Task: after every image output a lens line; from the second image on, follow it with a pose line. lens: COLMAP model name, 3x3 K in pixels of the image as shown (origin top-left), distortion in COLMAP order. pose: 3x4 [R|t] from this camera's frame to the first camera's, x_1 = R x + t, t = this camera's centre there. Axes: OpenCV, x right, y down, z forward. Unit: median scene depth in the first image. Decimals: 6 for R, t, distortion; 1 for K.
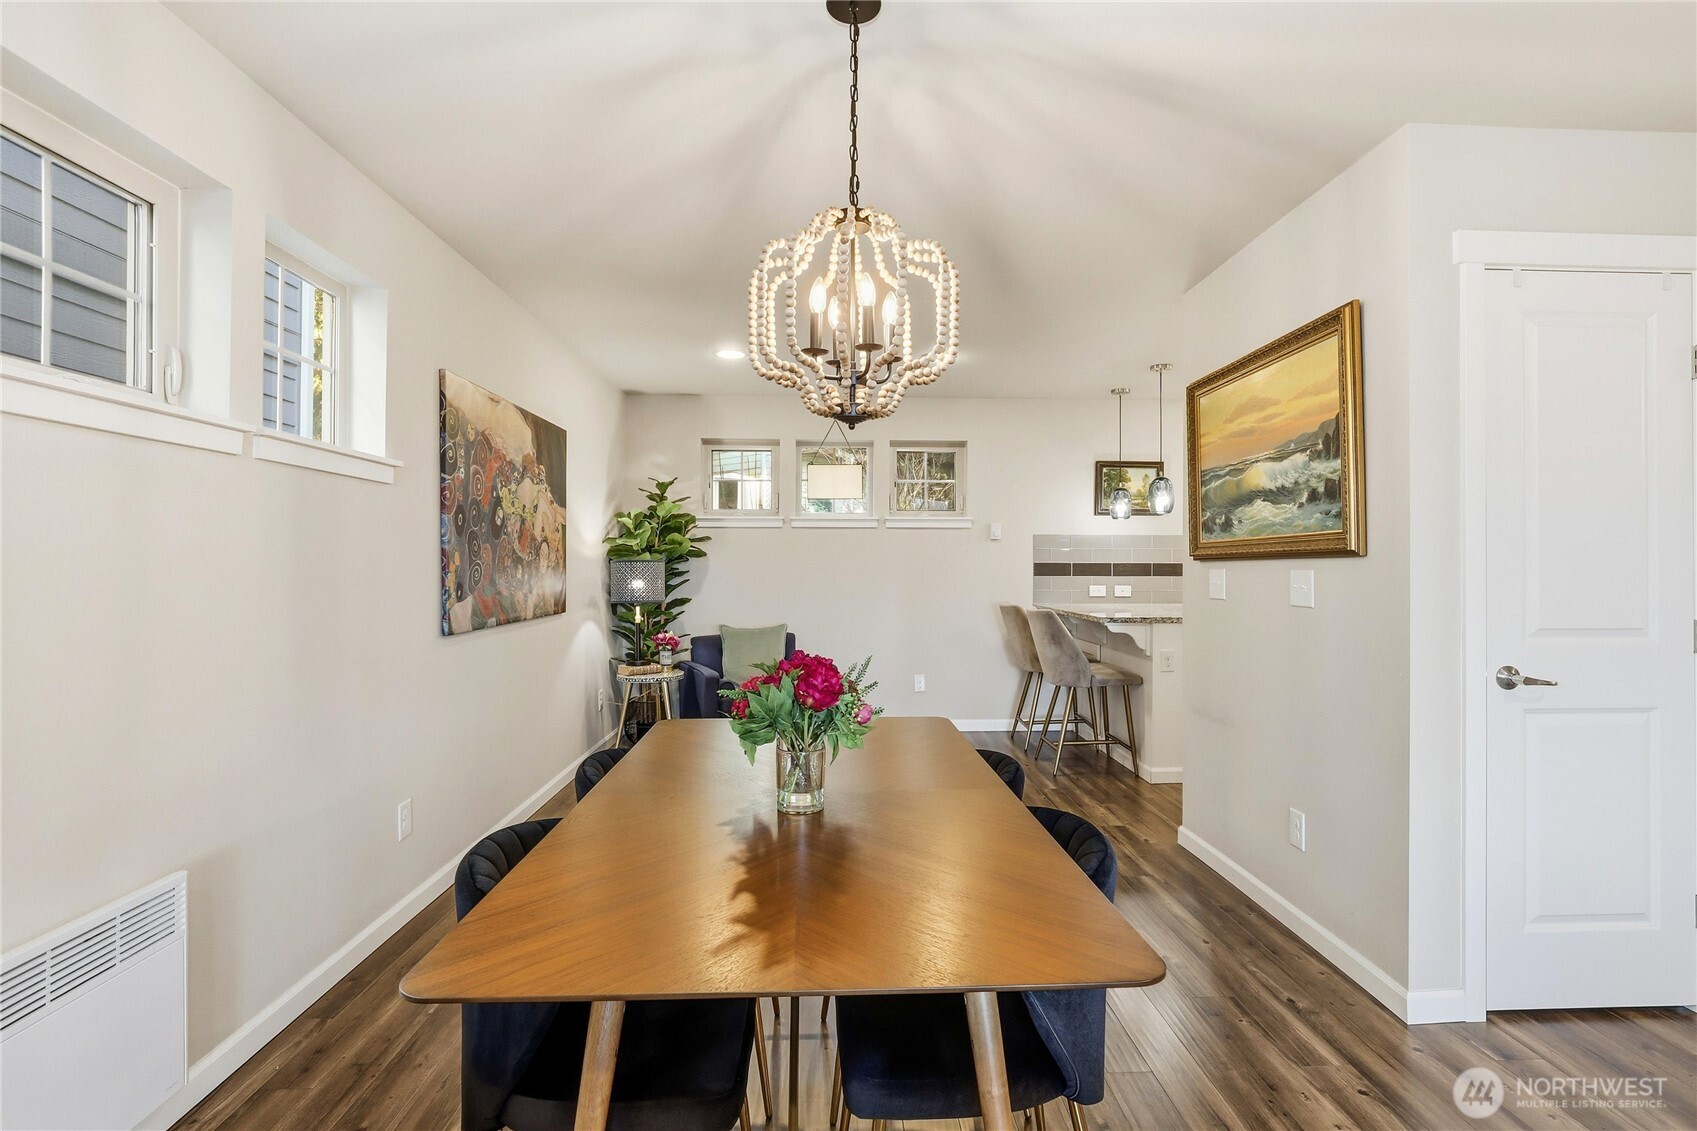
lens RADIAL K [[783.4, 0, 856.3], [0, 783.4, 566.1], [0, 0, 1]] dist [-0.022362, 0.007060]
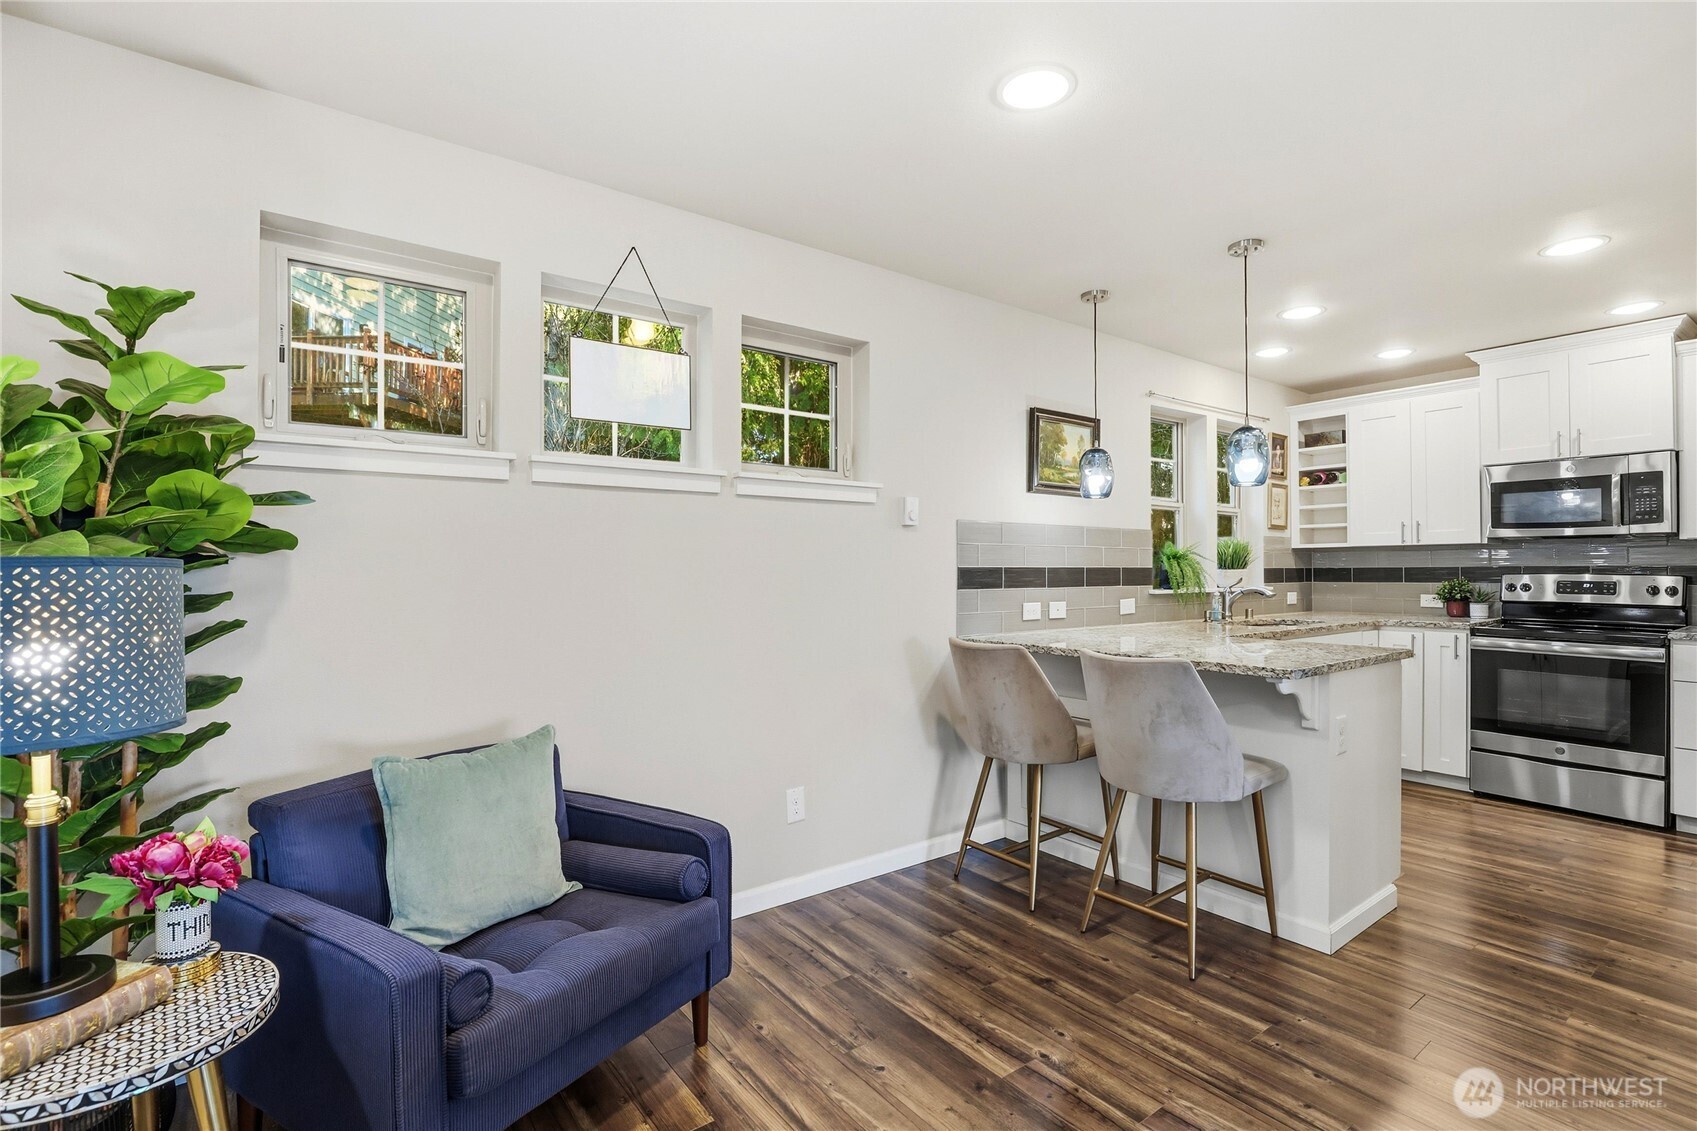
lens RADIAL K [[787.6, 0, 855.8], [0, 787.6, 568.8], [0, 0, 1]] dist [-0.015725, 0.000761]
pose [[0.825873, -0.002736, 0.563850, -0.189209], [0.004613, 0.999988, -0.001905, -0.002396], [-0.563838, 0.004174, 0.825875, 0.607803]]
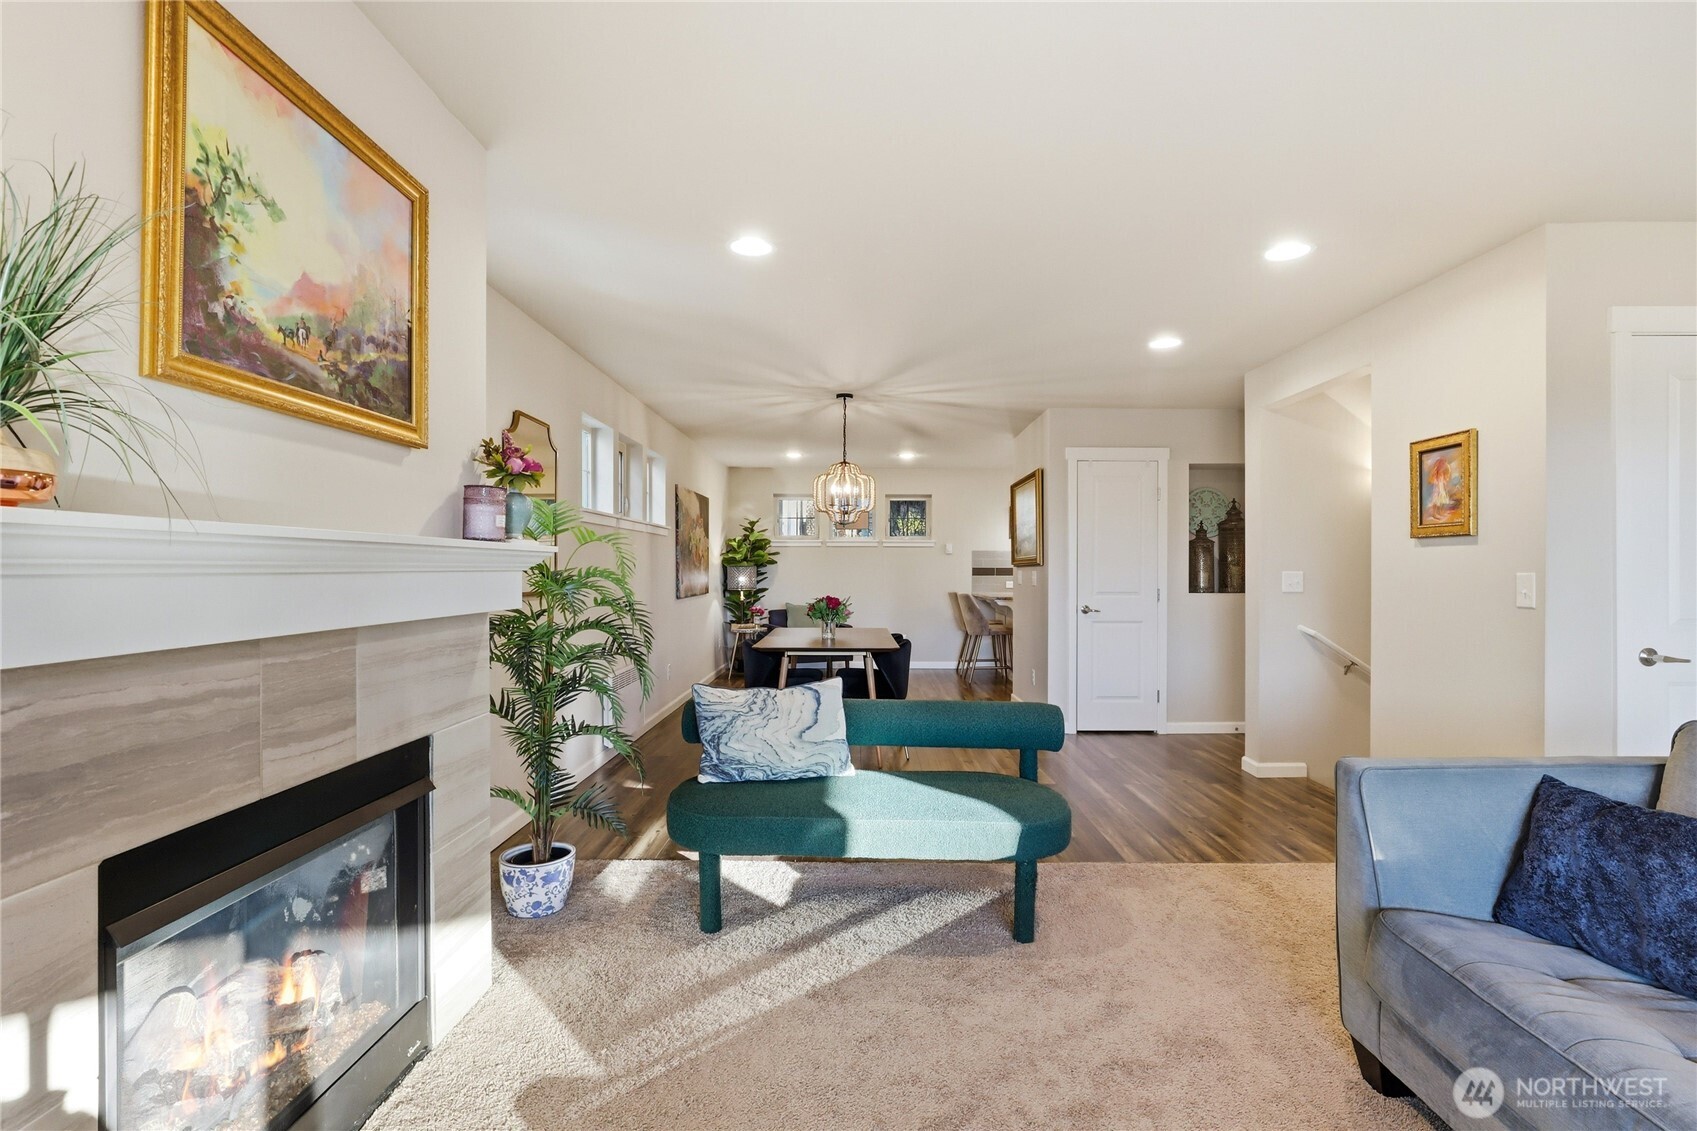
lens RADIAL K [[783.4, 0, 856.3], [0, 783.4, 566.1], [0, 0, 1]] dist [-0.022362, 0.007060]
pose [[0.998956, 0.001242, -0.045669, 0.062760], [-0.001498, 0.999983, -0.005569, 0.002309], [0.045661, 0.005632, 0.998941, -0.733961]]
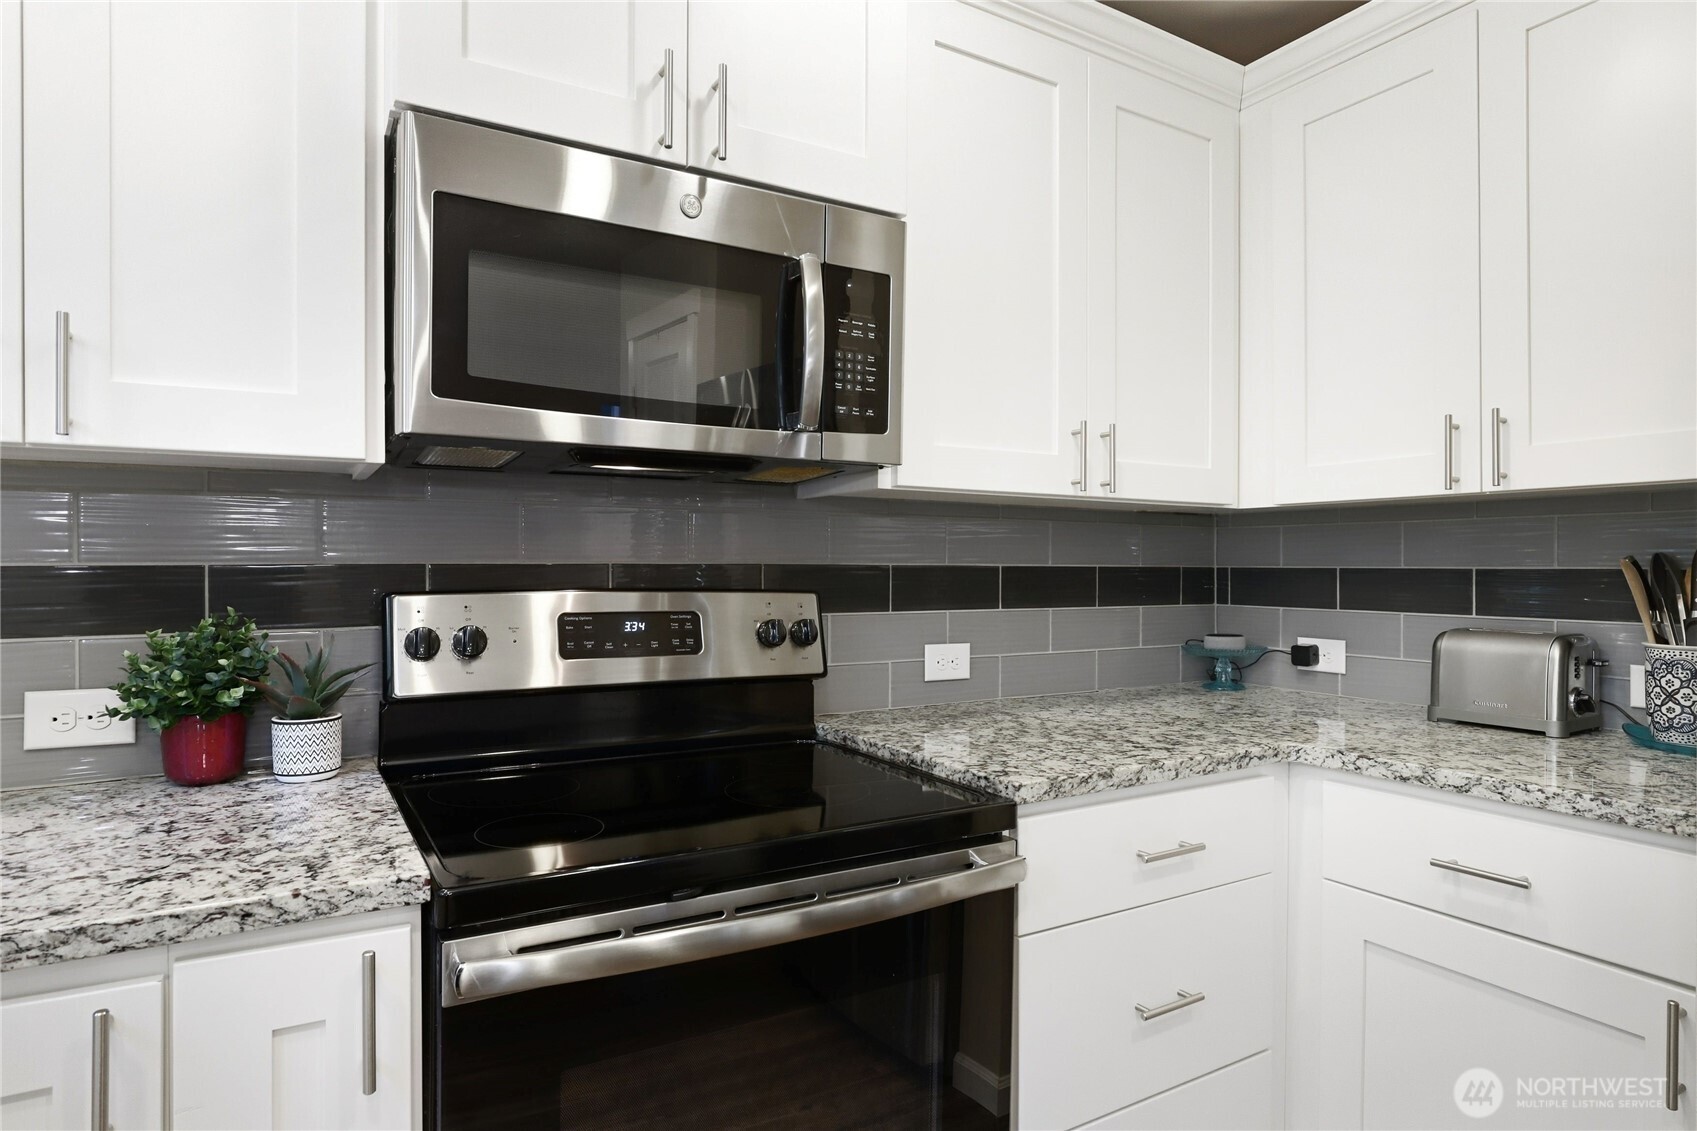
lens RADIAL K [[947.9, 0, 848.5], [0, 947.9, 565.5], [0, 0, 1]] dist [-0.015410, -0.000626]
pose [[-0.475356, 0.004088, 0.879784, 0.598686], [0.004972, 0.999986, -0.001960, -0.001960], [-0.879780, 0.003442, -0.475369, 0.933644]]
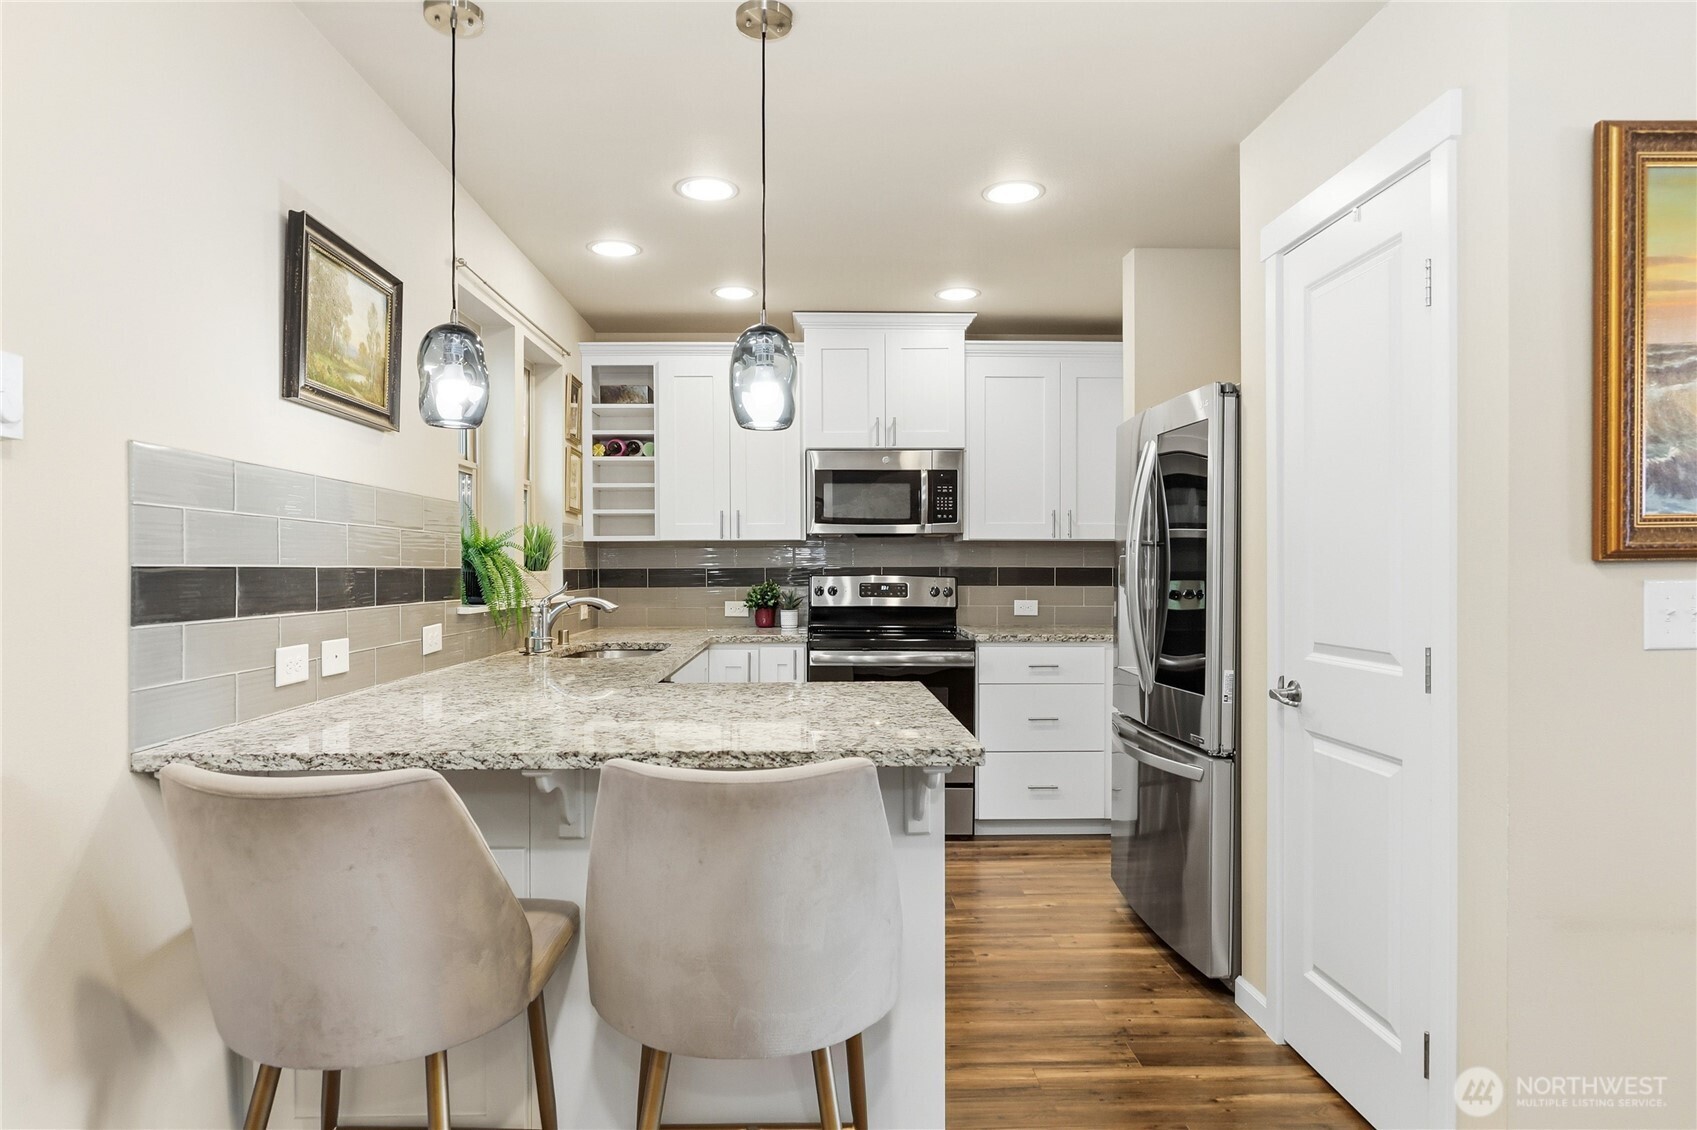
lens RADIAL K [[970.3, 0, 848.5], [0, 970.3, 565.0], [0, 0, 1]] dist [-0.018002, -0.001506]
pose [[0.008830, 0.002319, 0.999958, -0.045858], [0.005237, 0.999983, -0.002365, -0.003144], [-0.999947, 0.005258, 0.008818, 0.875245]]
